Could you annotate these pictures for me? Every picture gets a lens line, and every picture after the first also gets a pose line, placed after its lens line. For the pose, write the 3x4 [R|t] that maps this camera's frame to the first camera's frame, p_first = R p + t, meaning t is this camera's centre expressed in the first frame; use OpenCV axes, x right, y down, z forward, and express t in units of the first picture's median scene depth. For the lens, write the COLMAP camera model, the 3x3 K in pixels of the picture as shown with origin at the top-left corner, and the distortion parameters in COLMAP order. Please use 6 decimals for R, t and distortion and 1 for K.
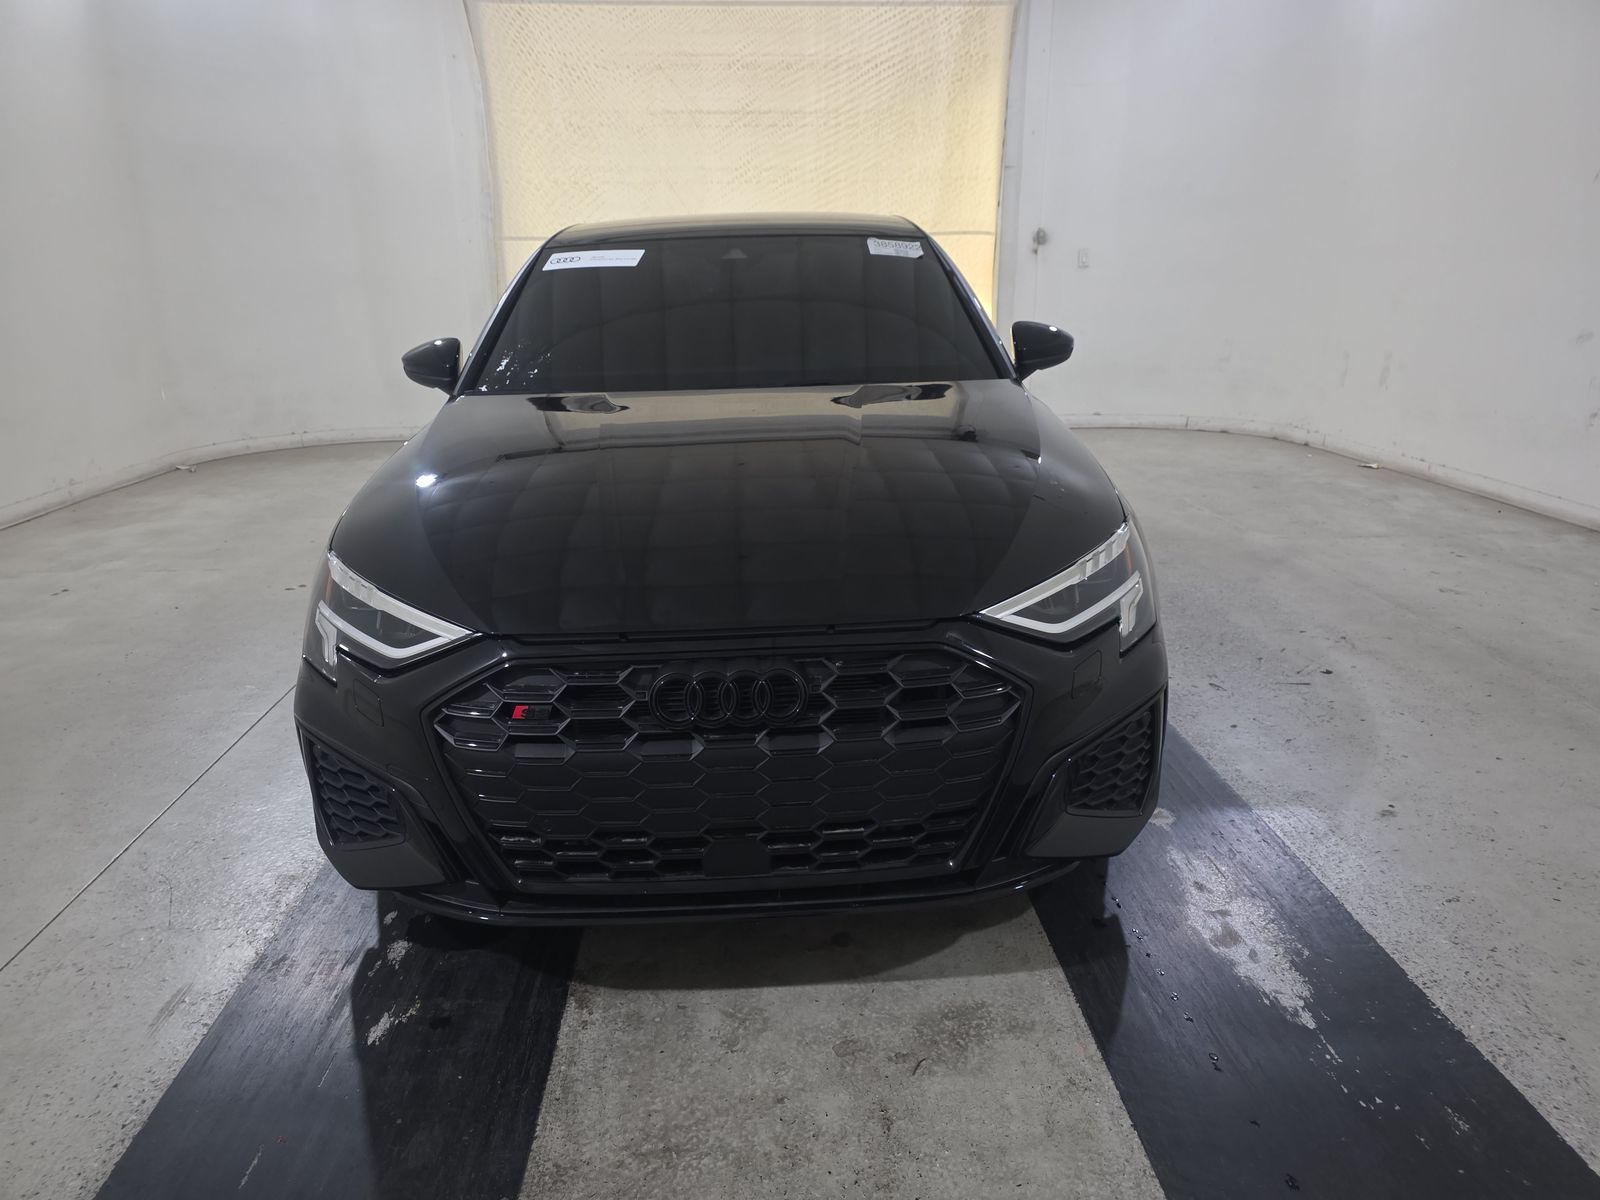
lens RADIAL K [[1064.4, 0, 793.0], [0, 1064.4, 611.2], [0, 0, 1]] dist [0.030476, -0.020143]
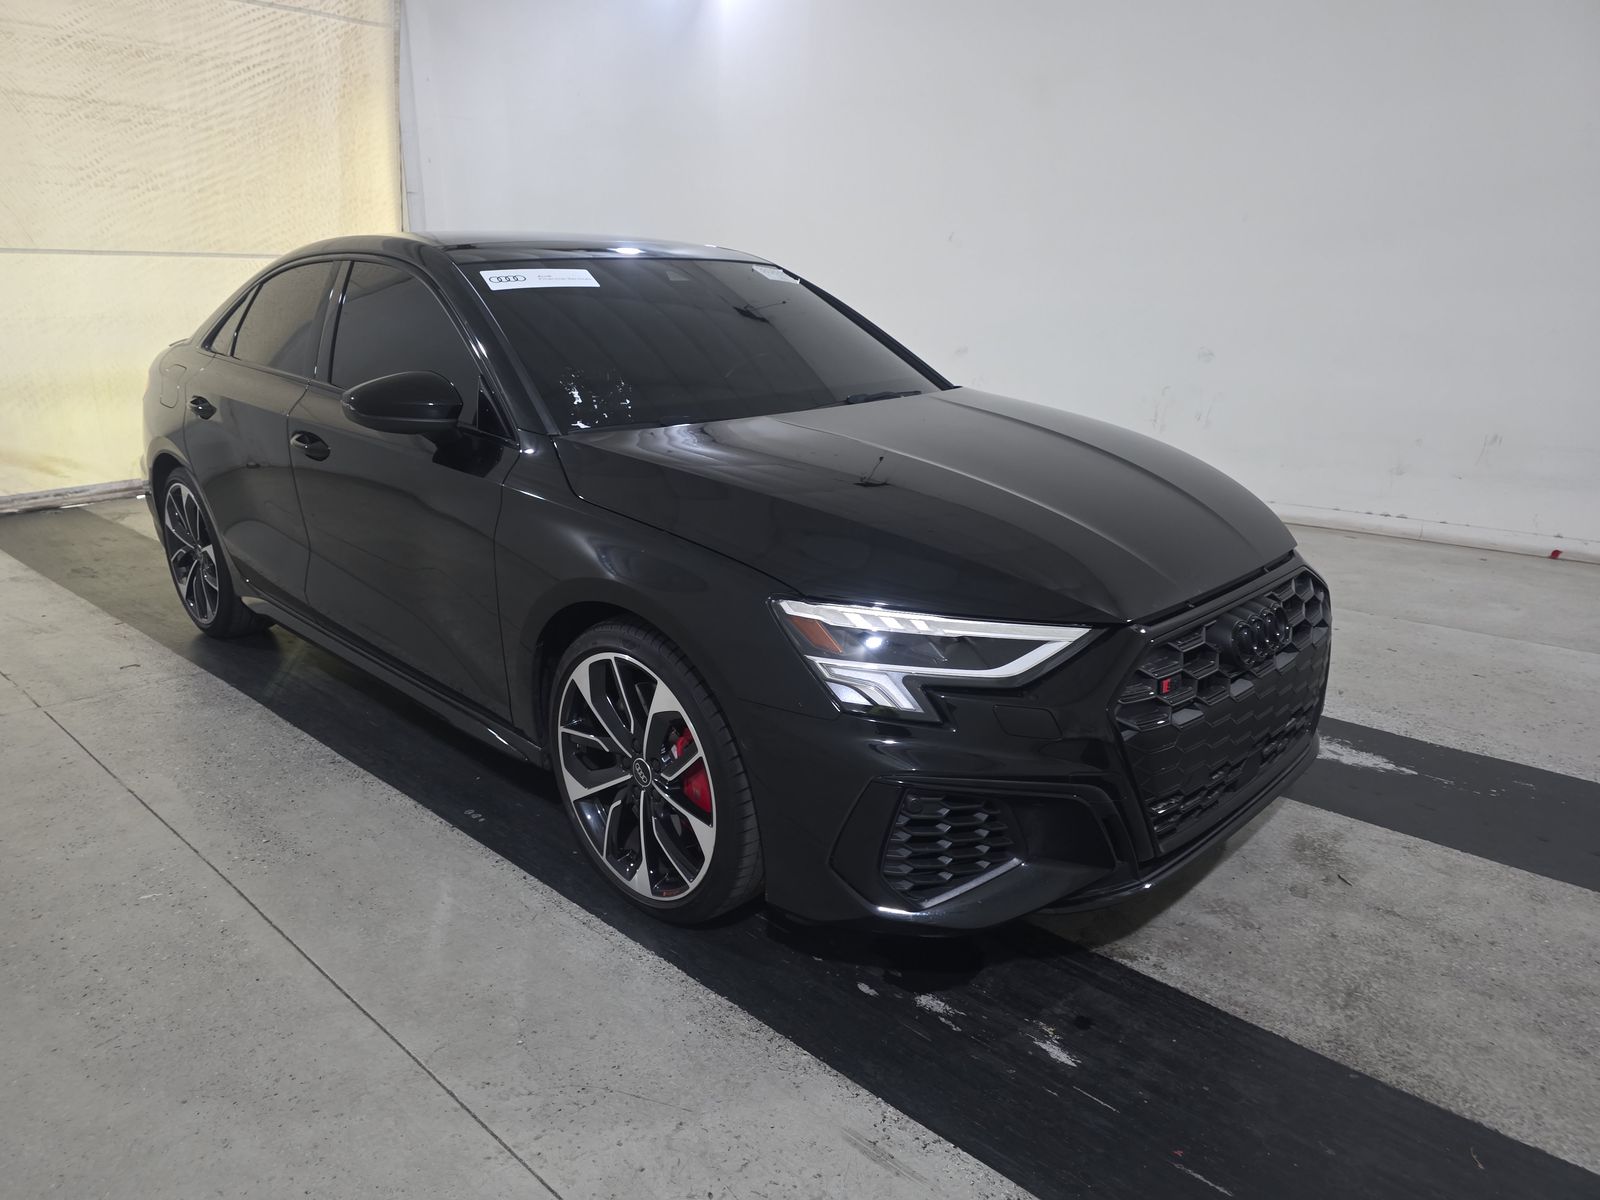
lens RADIAL K [[1064.4, 0, 804.2], [0, 1064.4, 589.4], [0, 0, 1]] dist [0.030476, -0.020143]
pose [[0.731548, -0.173113, 0.659447, -0.247734], [0.202982, 0.978668, 0.031736, -0.022474], [-0.650873, 0.110639, 0.751081, 0.081501]]
